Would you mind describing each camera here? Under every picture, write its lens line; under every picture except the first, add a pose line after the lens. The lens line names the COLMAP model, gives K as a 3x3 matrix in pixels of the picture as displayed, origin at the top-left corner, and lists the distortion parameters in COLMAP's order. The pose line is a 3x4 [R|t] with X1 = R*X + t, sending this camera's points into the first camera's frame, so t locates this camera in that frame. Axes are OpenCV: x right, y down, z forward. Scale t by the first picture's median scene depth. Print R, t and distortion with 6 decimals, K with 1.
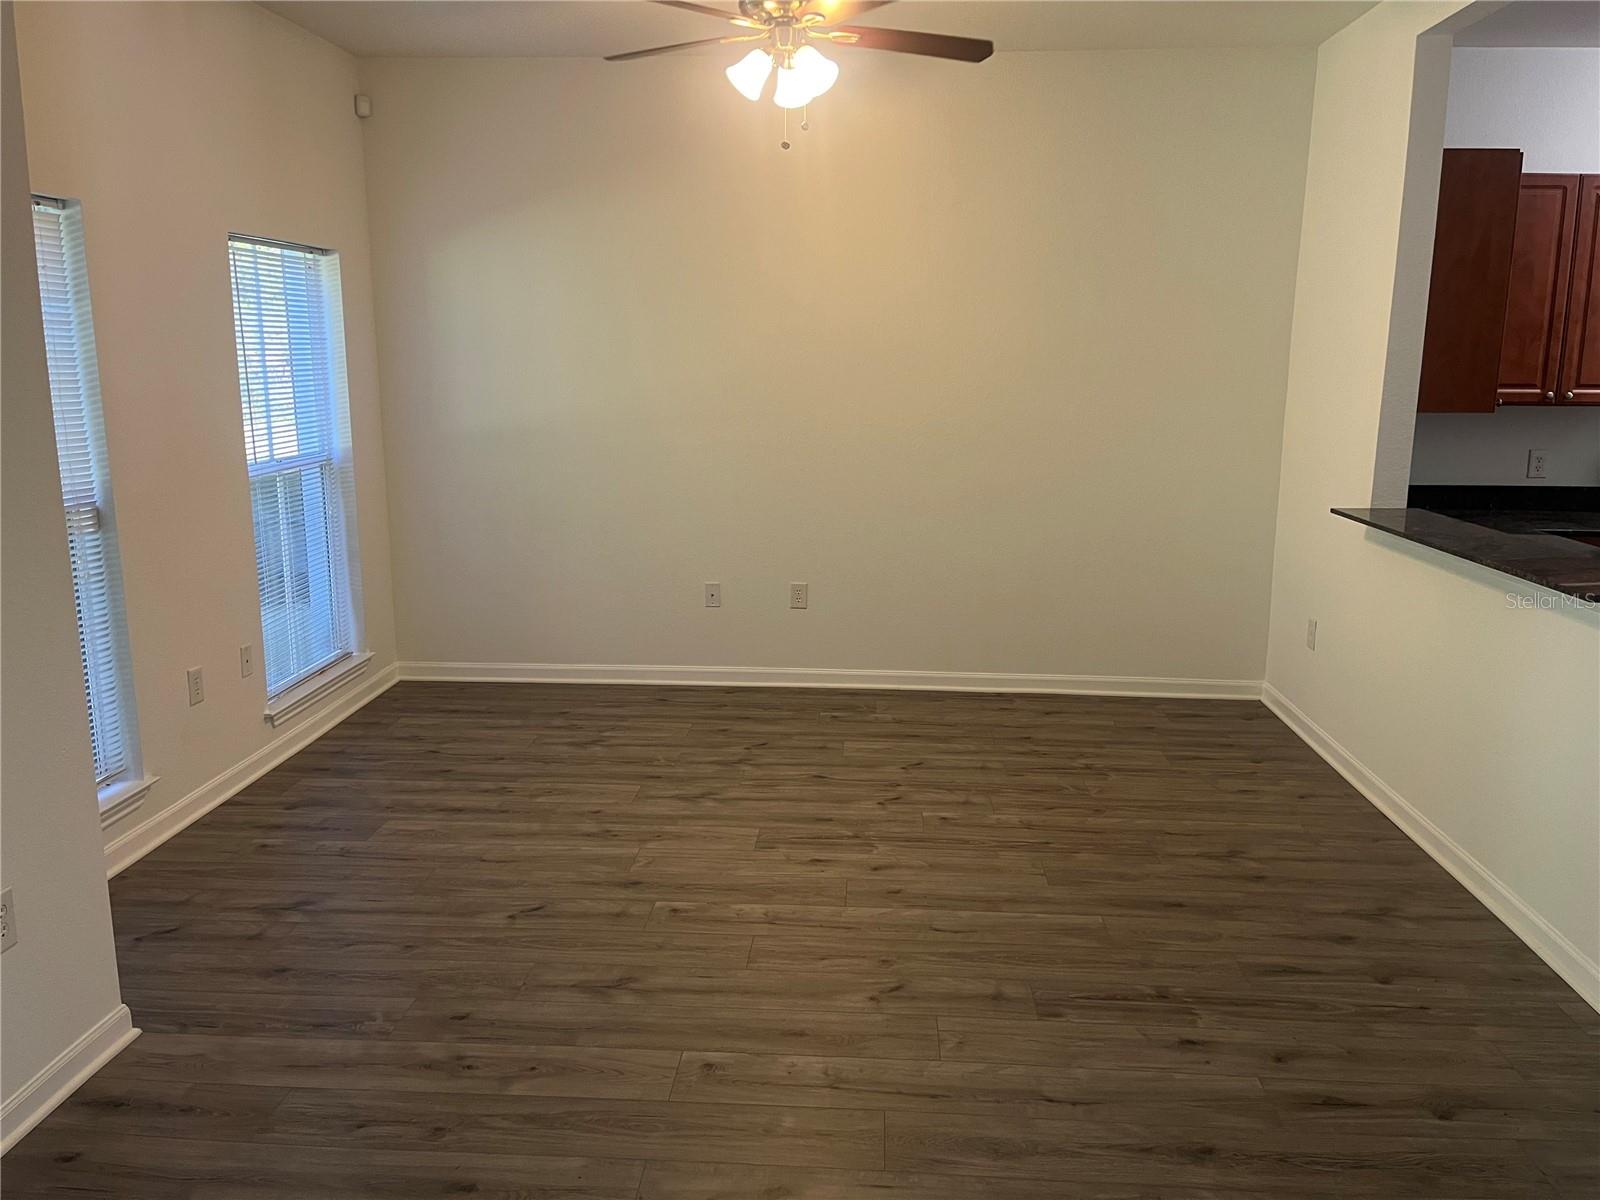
lens RADIAL K [[1212.5, 0, 799.9], [0, 1212.5, 597.8], [0, 0, 1]] dist [0.073694, -0.093469]
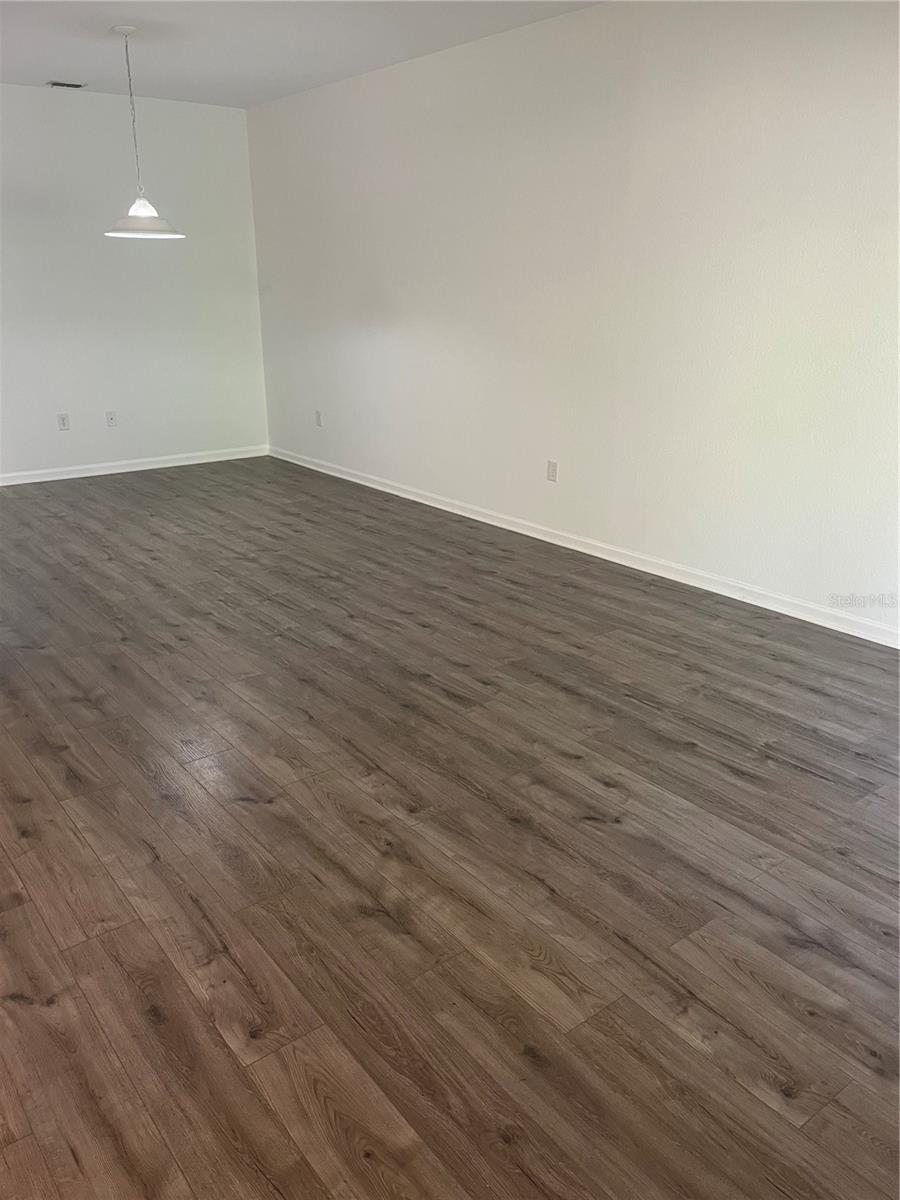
lens RADIAL K [[909.4, 0, 456.8], [0, 909.4, 594.4], [0, 0, 1]] dist [0.073694, -0.093469]
pose [[-0.668500, -0.249768, 0.700517, -0.434373], [0.138334, 0.883722, 0.447100, -0.161312], [-0.730734, 0.395792, -0.556217, 0.832938]]
